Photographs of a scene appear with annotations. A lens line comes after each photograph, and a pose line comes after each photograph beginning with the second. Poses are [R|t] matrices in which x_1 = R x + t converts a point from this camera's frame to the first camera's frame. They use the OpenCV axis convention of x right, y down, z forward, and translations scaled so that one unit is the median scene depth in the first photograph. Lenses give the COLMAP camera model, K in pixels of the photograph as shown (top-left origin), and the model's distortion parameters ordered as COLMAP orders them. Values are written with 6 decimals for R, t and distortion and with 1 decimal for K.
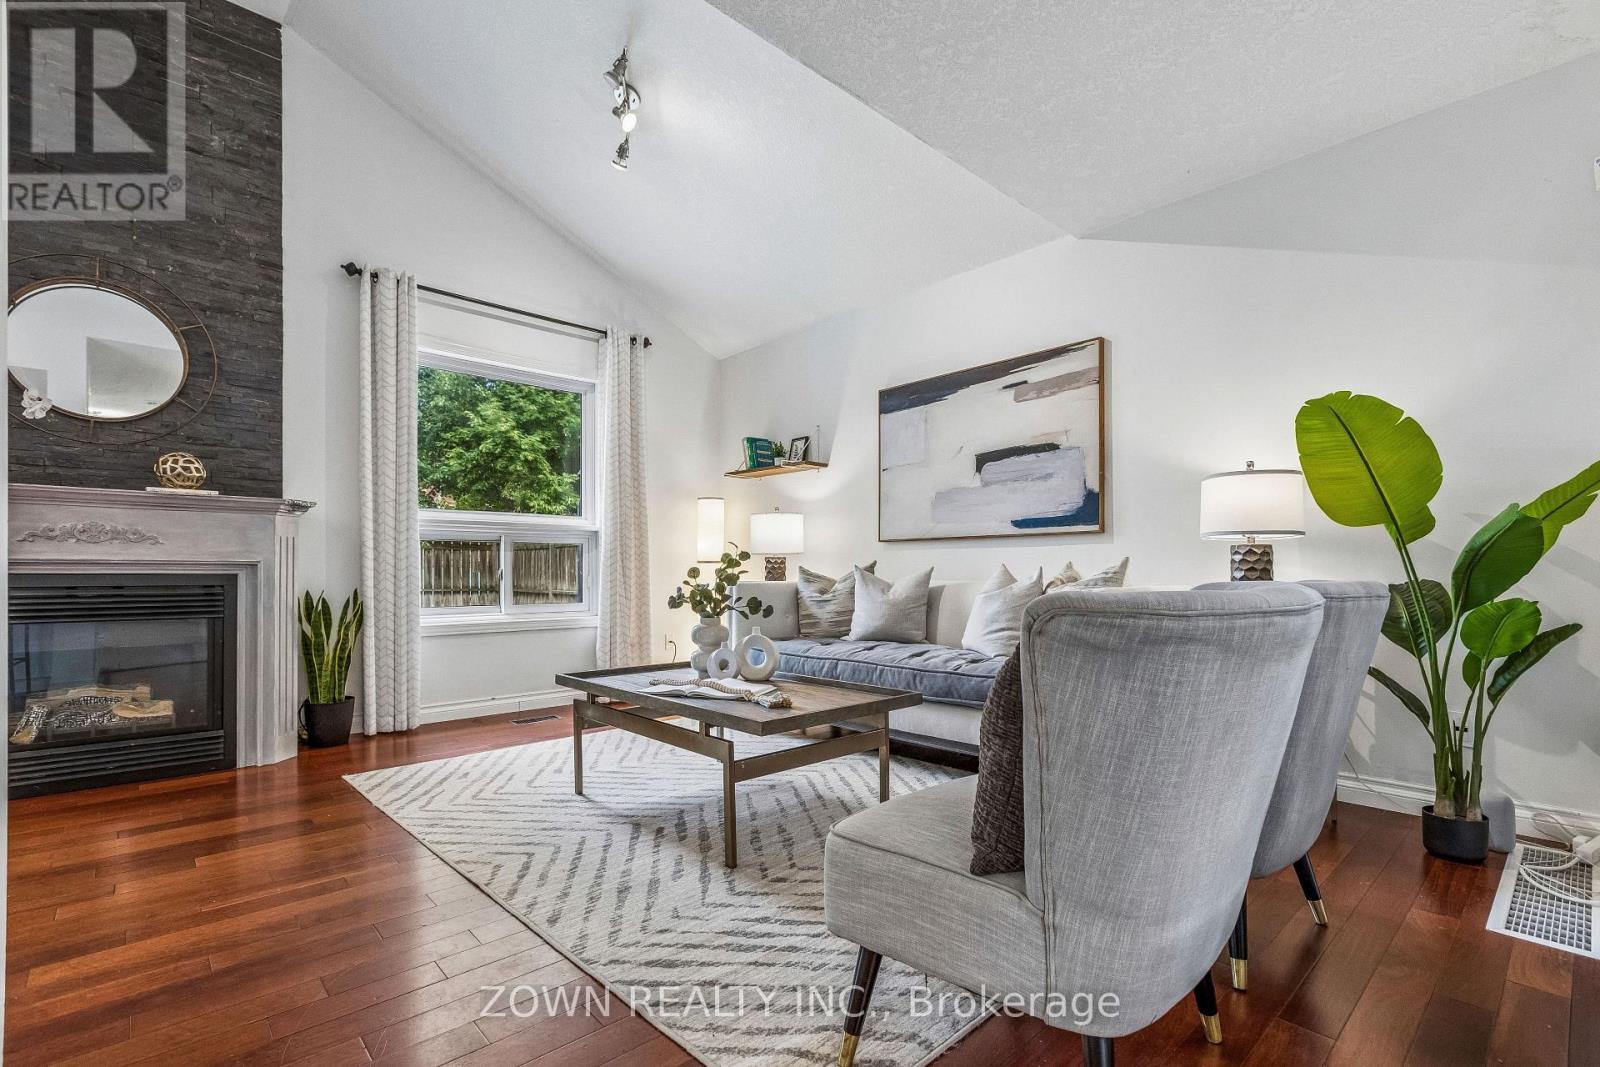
lens RADIAL K [[734.4, 0, 809.0], [0, 734.4, 580.2], [0, 0, 1]] dist [0.002476, 0.001497]
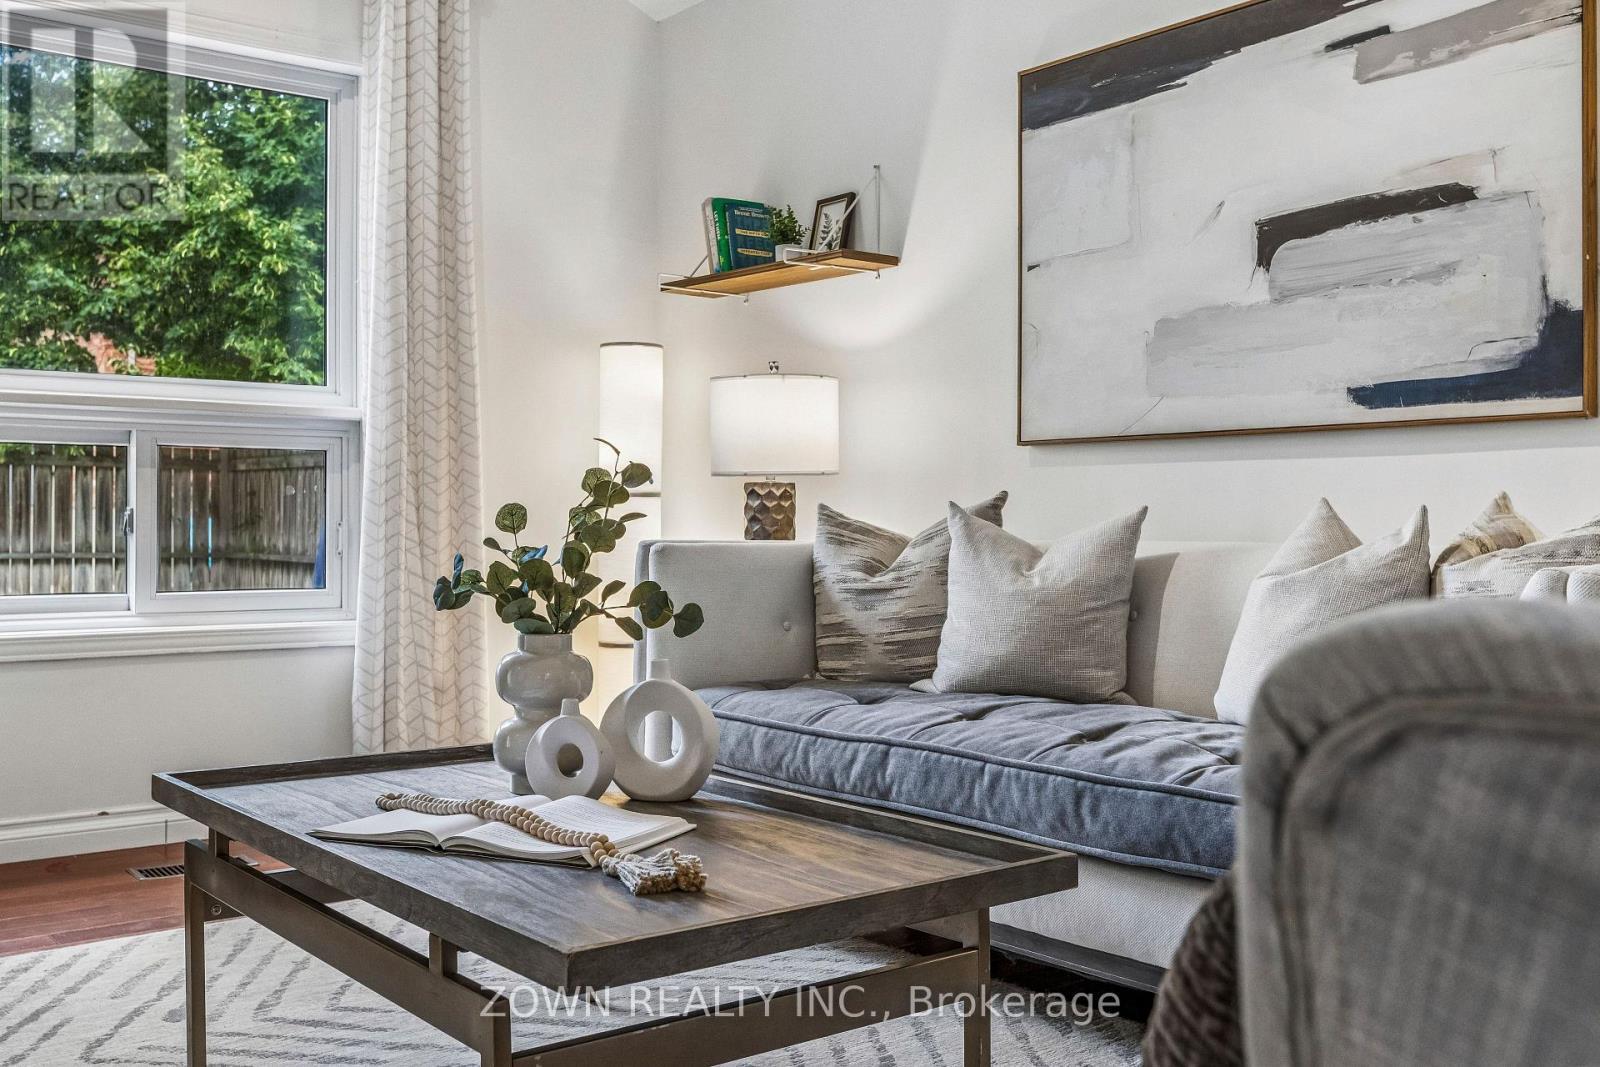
lens RADIAL K [[1566.5, 0, 804.7], [0, 1566.5, 517.4], [0, 0, 1]] dist [-0.015417, 0.000000]
pose [[0.996734, 0.003937, -0.080653, 0.055524], [-0.005061, 0.999893, -0.013741, 0.000196], [0.080591, 0.014104, 0.996647, 0.153793]]
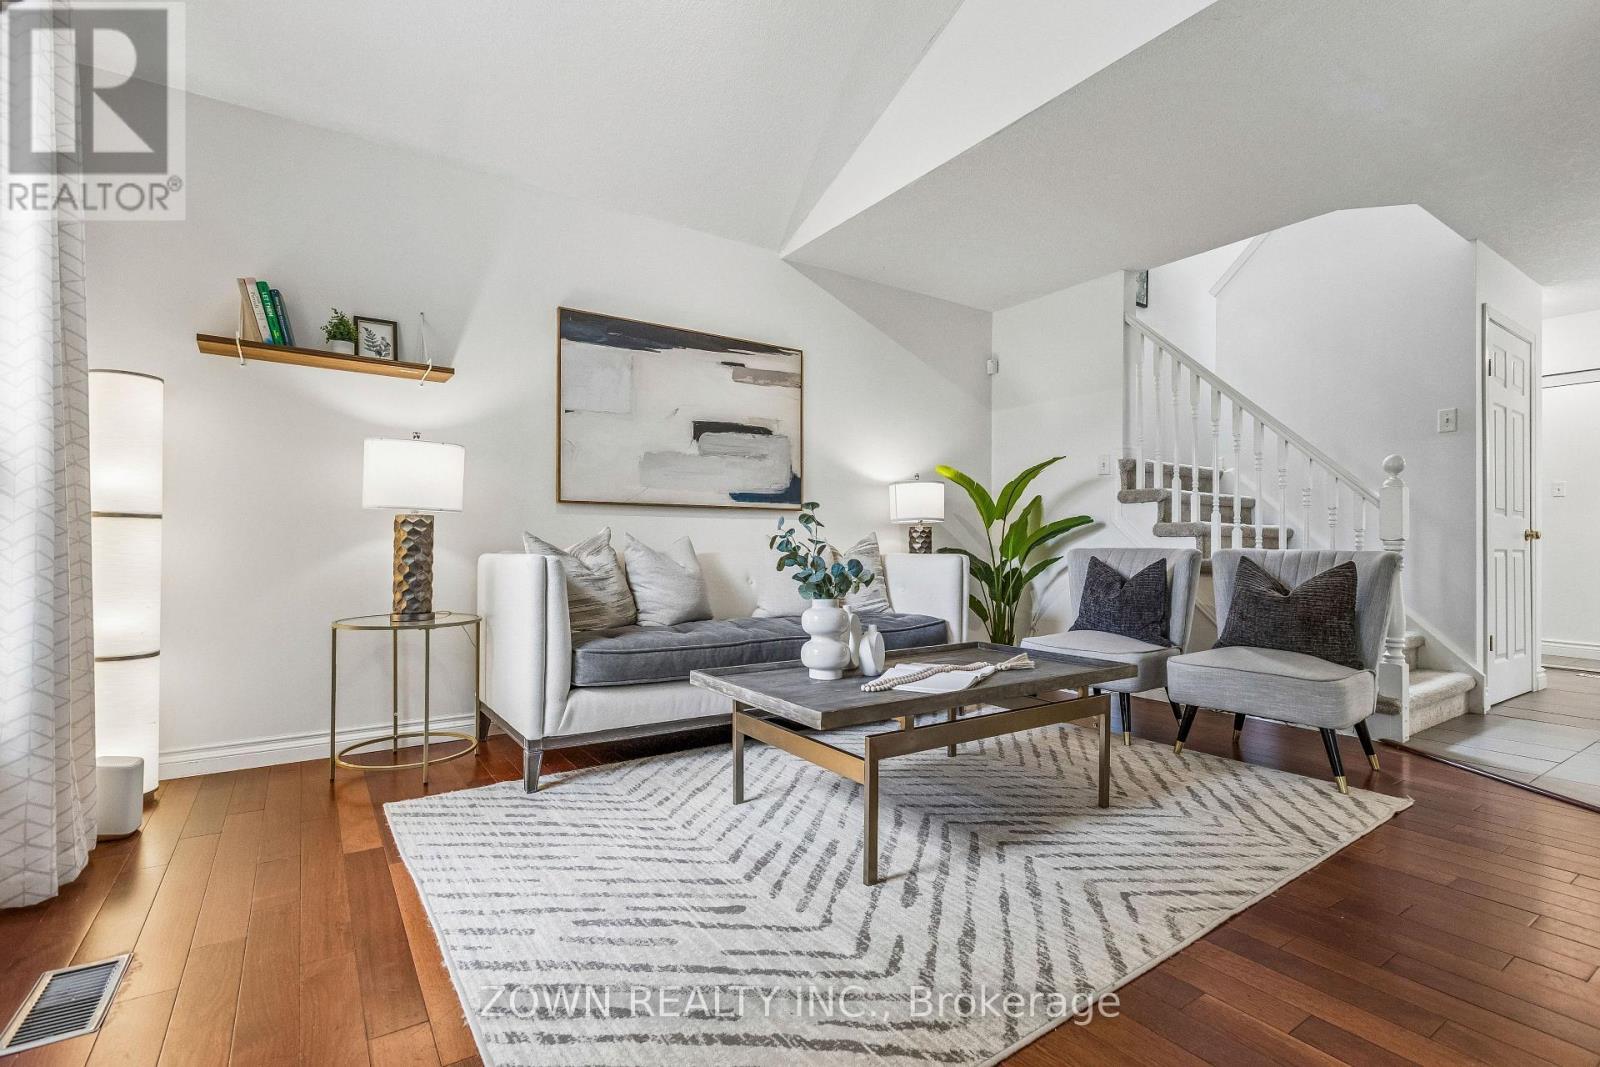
lens RADIAL K [[734.4, 0, 803.0], [0, 734.4, 545.3], [0, 0, 1]] dist [0.002476, 0.001497]
pose [[0.156000, 0.000574, 0.987757, -0.728630], [0.005926, 0.999981, -0.001517, -0.004558], [-0.987739, 0.006090, 0.155994, 0.726263]]
